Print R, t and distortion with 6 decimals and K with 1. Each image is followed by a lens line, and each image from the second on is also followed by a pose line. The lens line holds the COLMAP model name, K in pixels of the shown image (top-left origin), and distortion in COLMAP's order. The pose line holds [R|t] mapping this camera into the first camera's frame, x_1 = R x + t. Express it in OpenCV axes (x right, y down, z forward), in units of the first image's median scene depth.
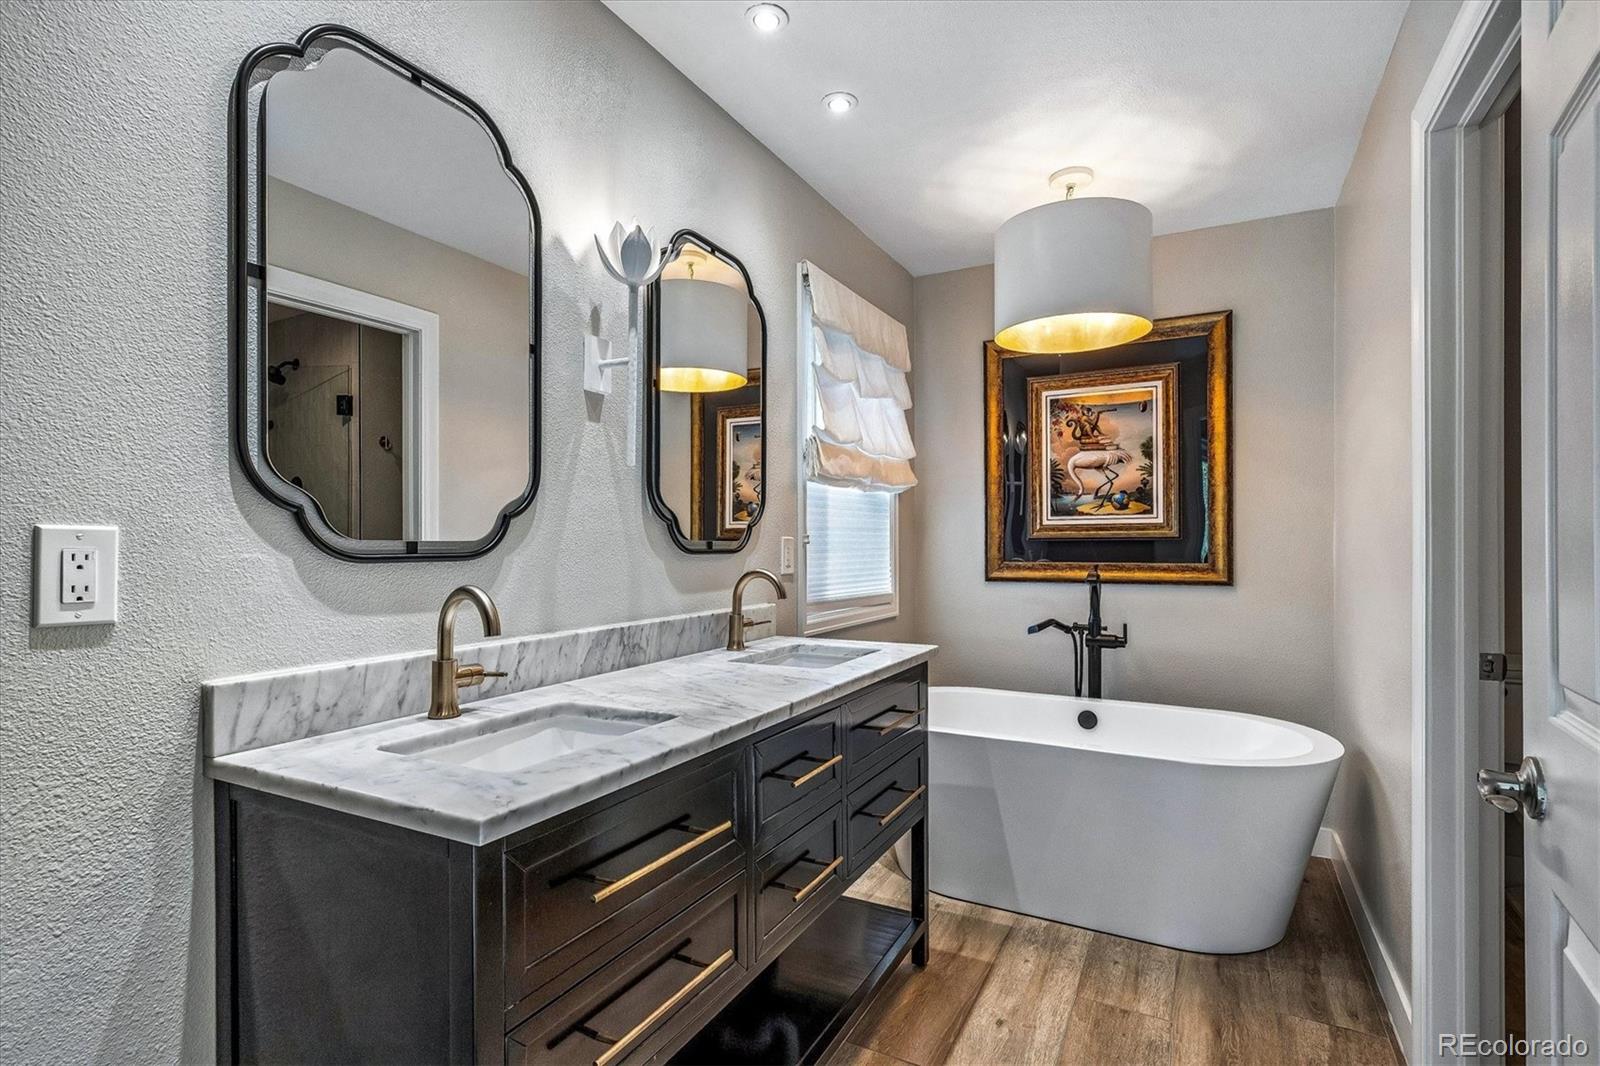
lens RADIAL K [[783.6, 0, 794.2], [0, 783.6, 539.5], [0, 0, 1]] dist [-0.002956, -0.000417]
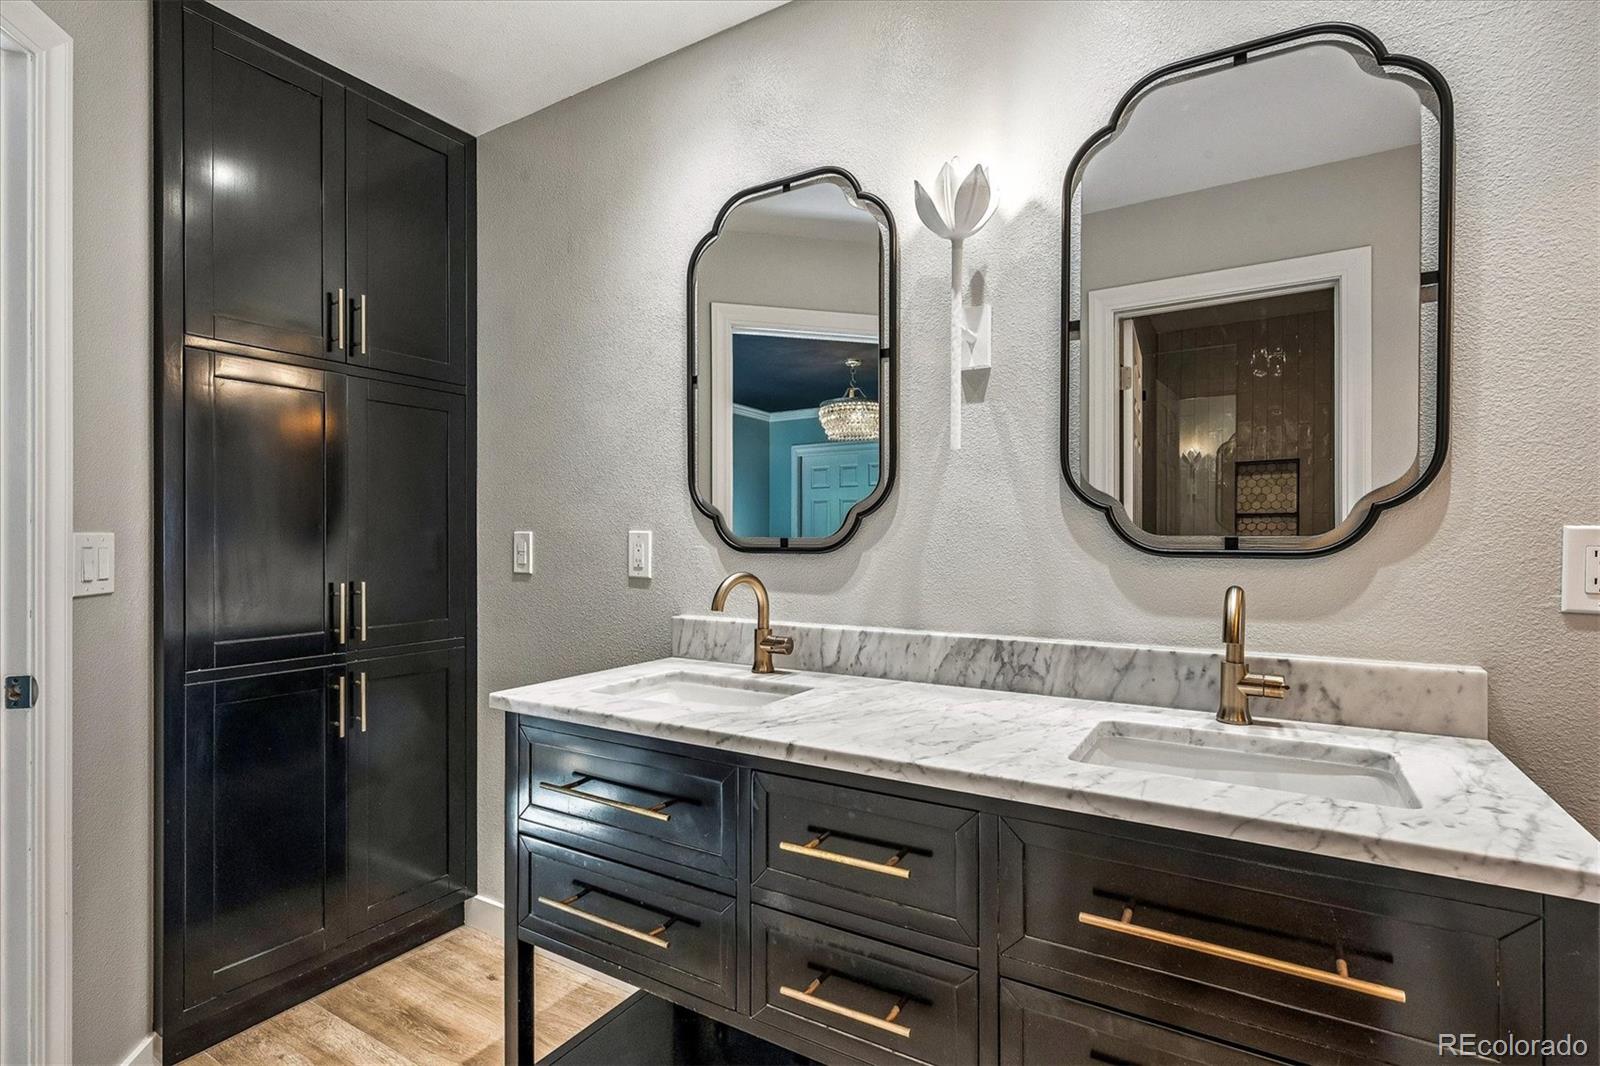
lens RADIAL K [[766.4, 0, 800.0], [0, 766.4, 533.0], [0, 0, 1]] dist [-0.000022, -0.000058]
pose [[-0.058765, -0.002721, -0.998268, 0.353277], [0.007313, 0.999968, -0.003156, -0.000866], [0.998245, -0.007486, -0.058744, 0.483054]]
